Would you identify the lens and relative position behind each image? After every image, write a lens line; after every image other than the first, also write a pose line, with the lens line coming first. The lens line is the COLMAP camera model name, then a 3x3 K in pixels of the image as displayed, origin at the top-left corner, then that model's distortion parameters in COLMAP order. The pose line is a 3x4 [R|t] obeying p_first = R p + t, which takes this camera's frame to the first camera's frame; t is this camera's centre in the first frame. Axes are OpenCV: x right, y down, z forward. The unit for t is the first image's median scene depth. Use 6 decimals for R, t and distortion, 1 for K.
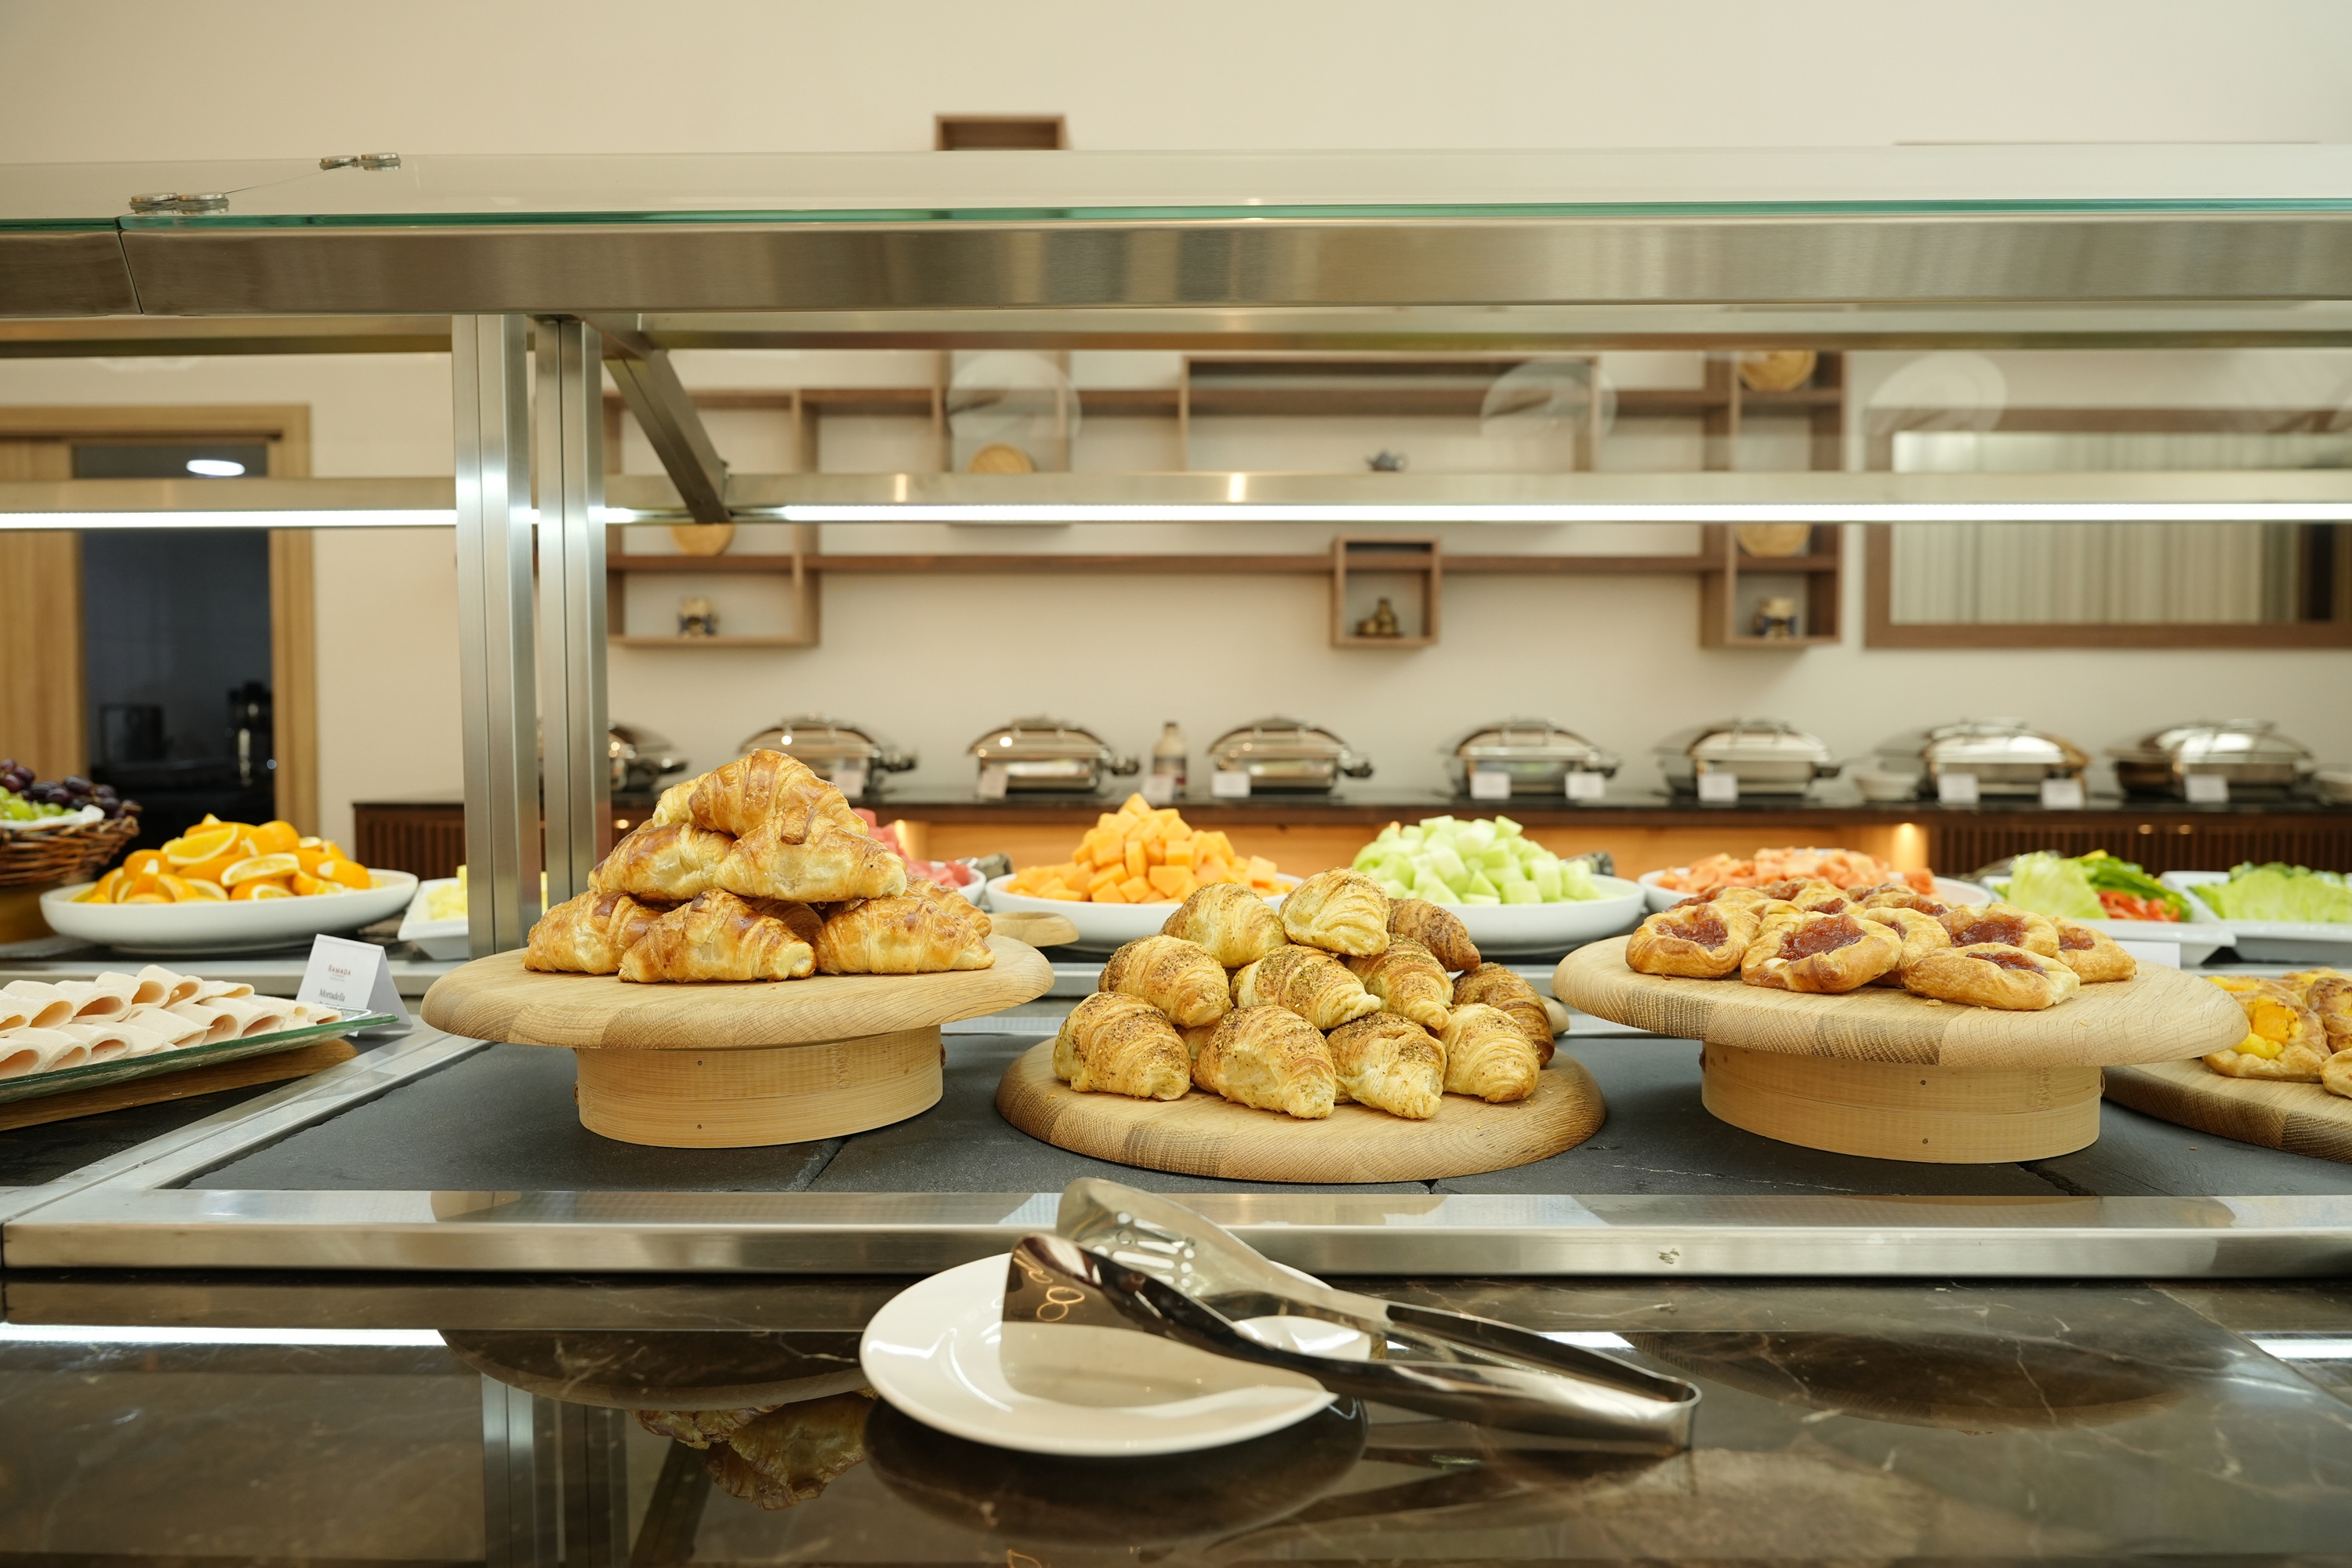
lens RADIAL K [[1554.4, 0, 1176.0], [0, 1554.4, 784.0], [0, 0, 1]] dist [-0.001979, -0.001020]
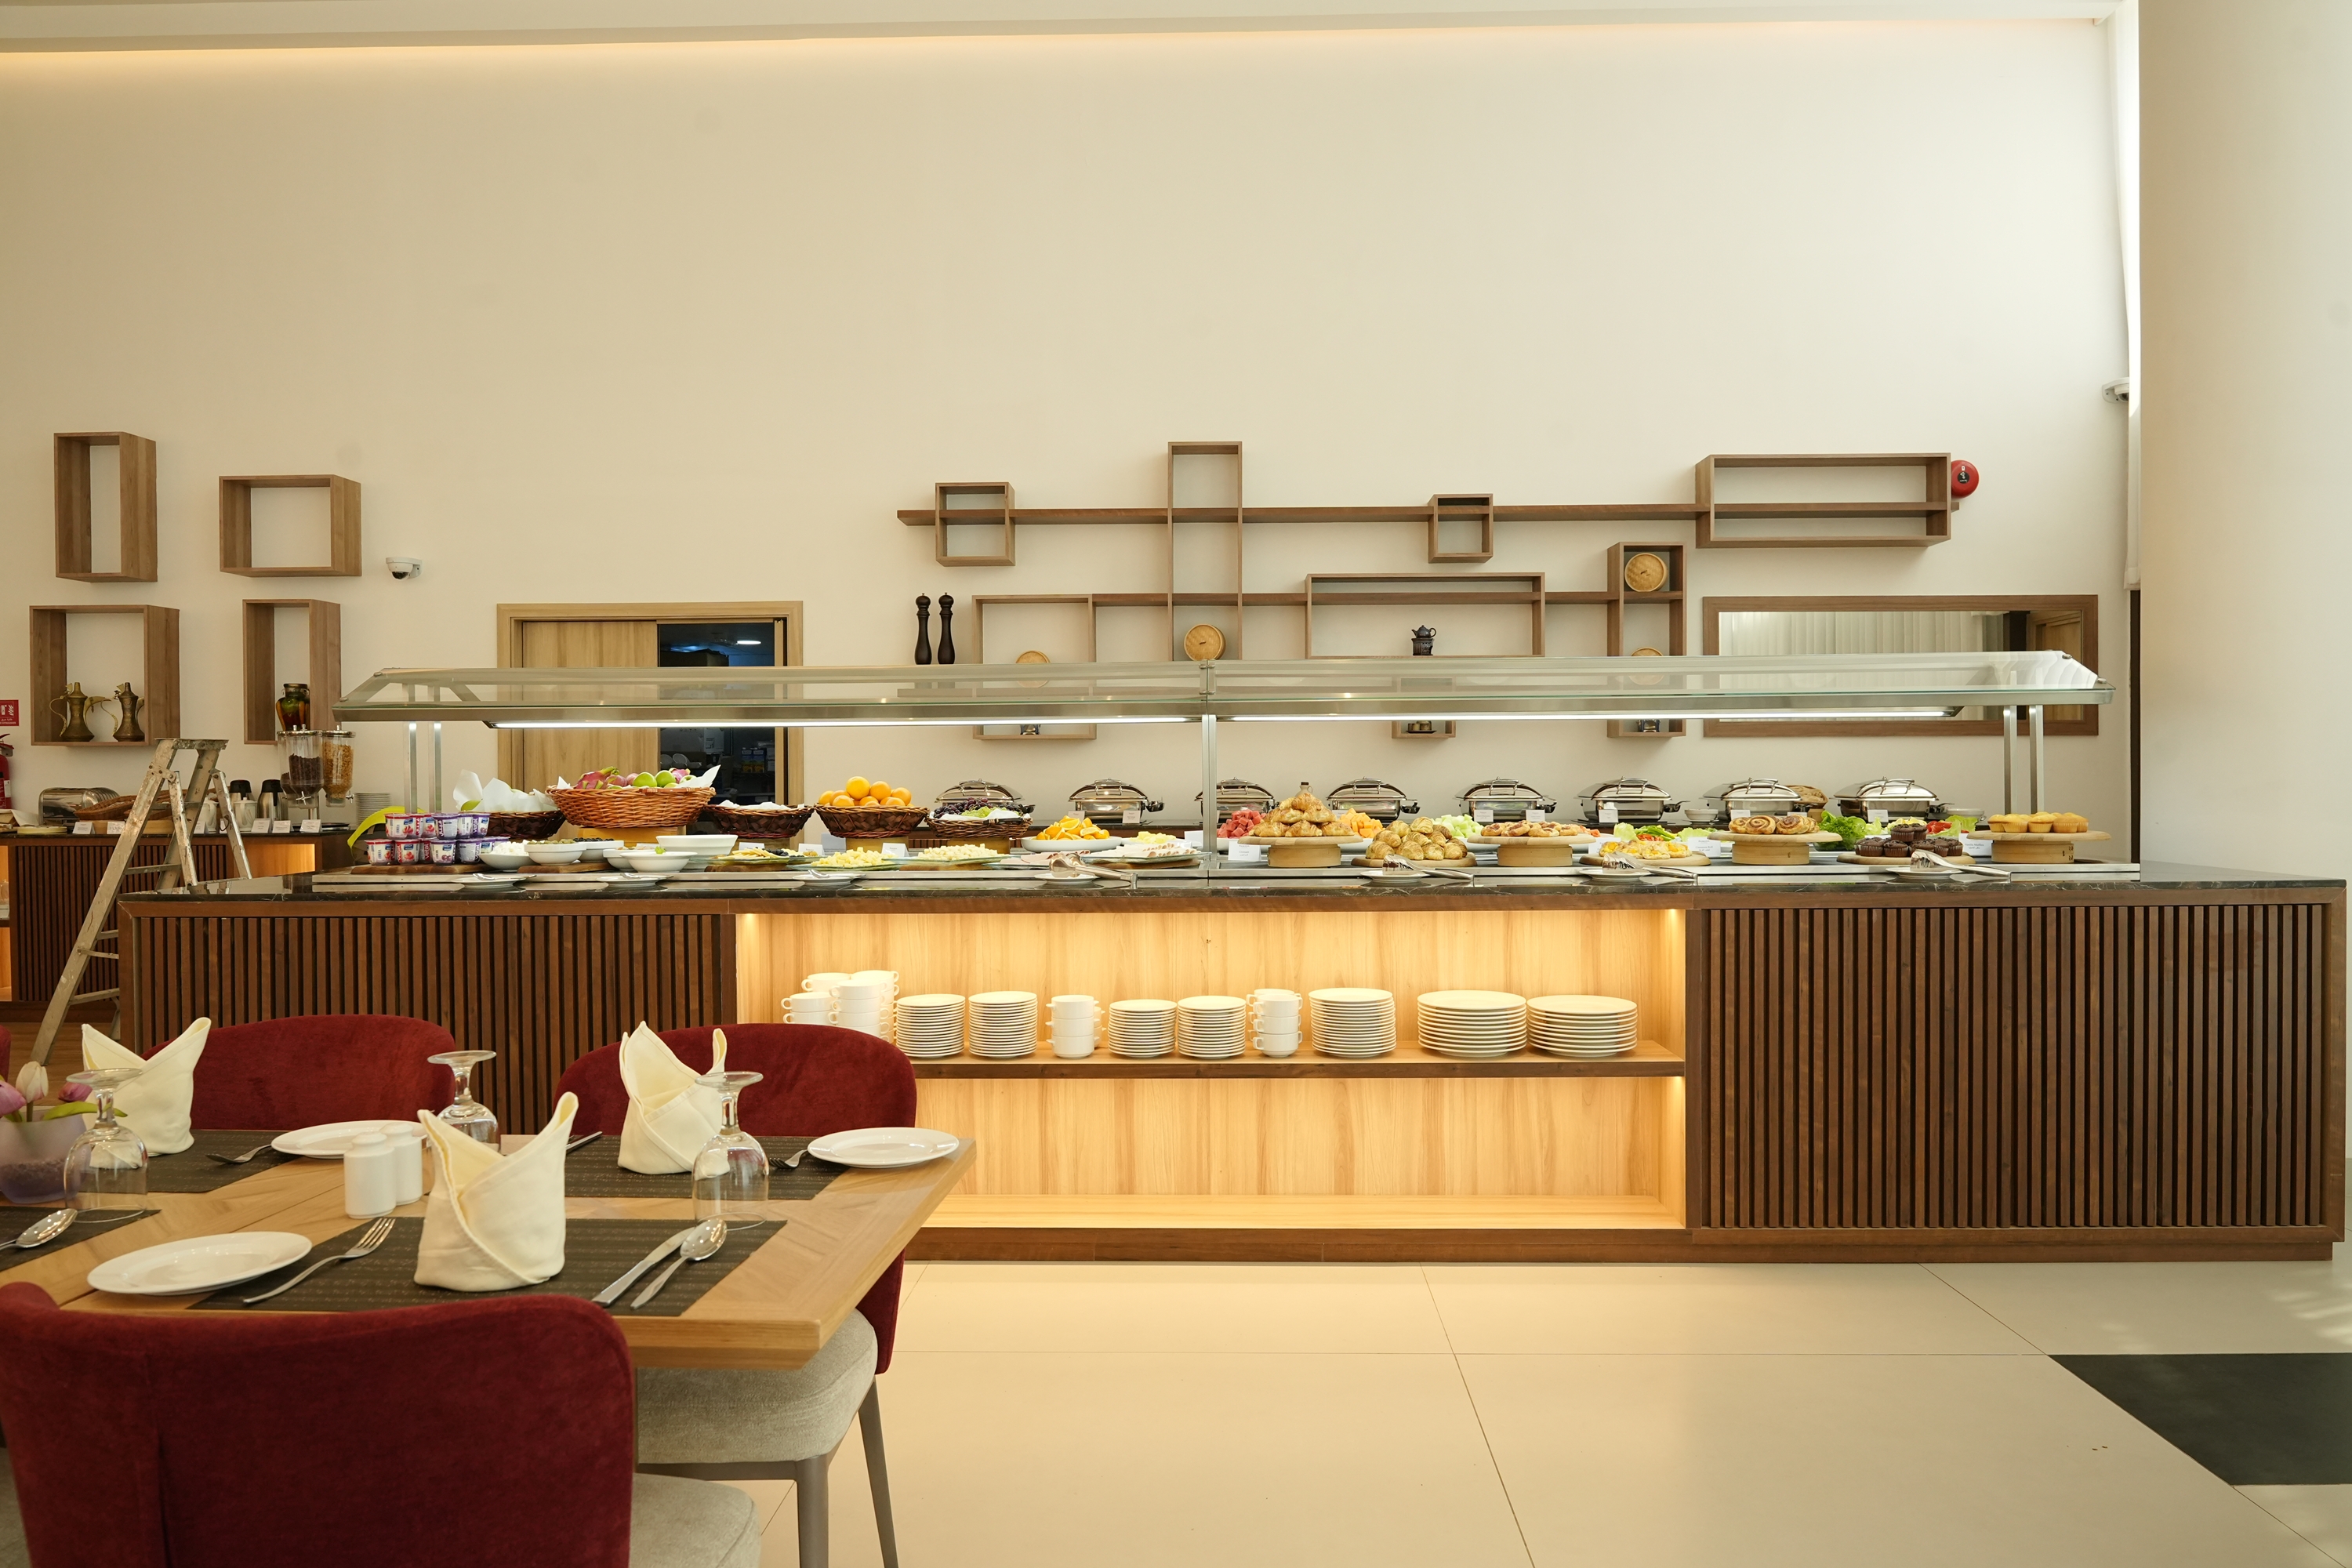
lens RADIAL K [[1554.4, 0, 1176.0], [0, 1554.4, 784.0], [0, 0, 1]] dist [-0.001979, -0.001020]
pose [[0.999763, -0.006128, -0.020871, -0.574292], [0.005391, 0.999366, -0.035180, 0.120917], [0.021073, 0.035060, 0.999163, -3.952019]]
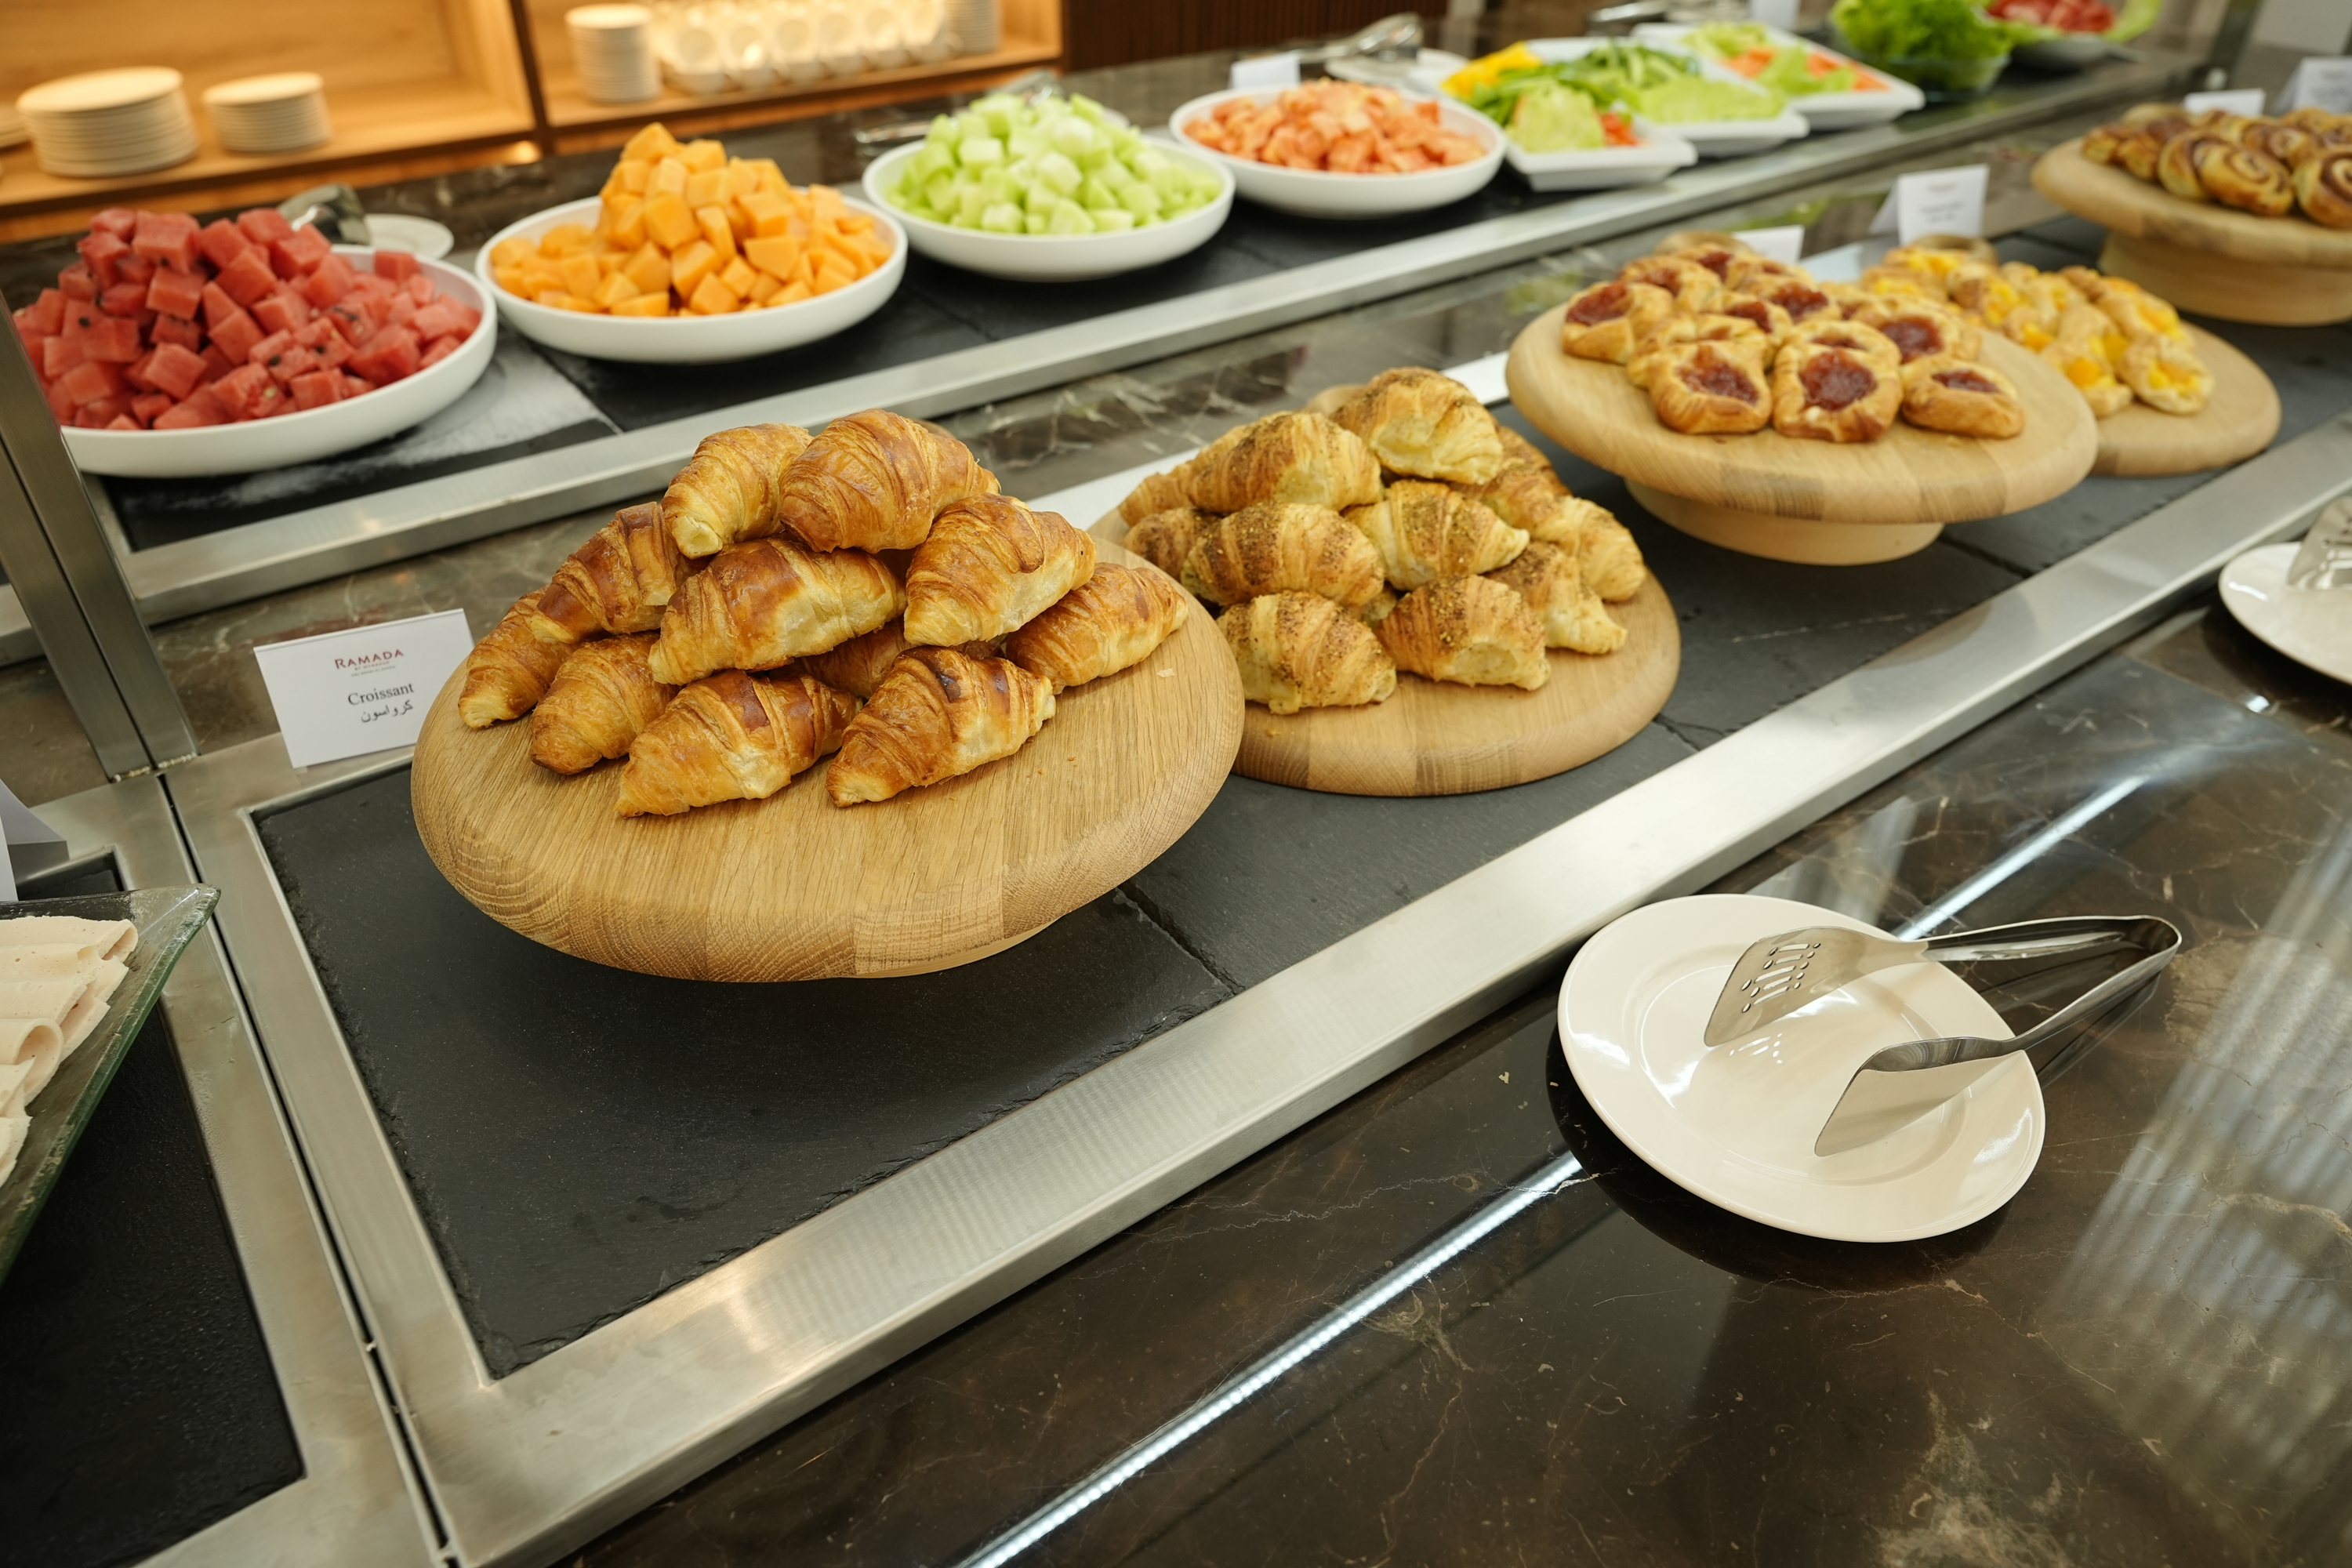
lens RADIAL K [[1554.4, 0, 1176.0], [0, 1554.4, 784.0], [0, 0, 1]] dist [-0.001979, -0.001020]
pose [[0.795313, -0.353256, 0.492633, -0.551818], [0.015377, 0.824154, 0.566157, -0.272139], [-0.606004, -0.442697, 0.660893, 0.406645]]
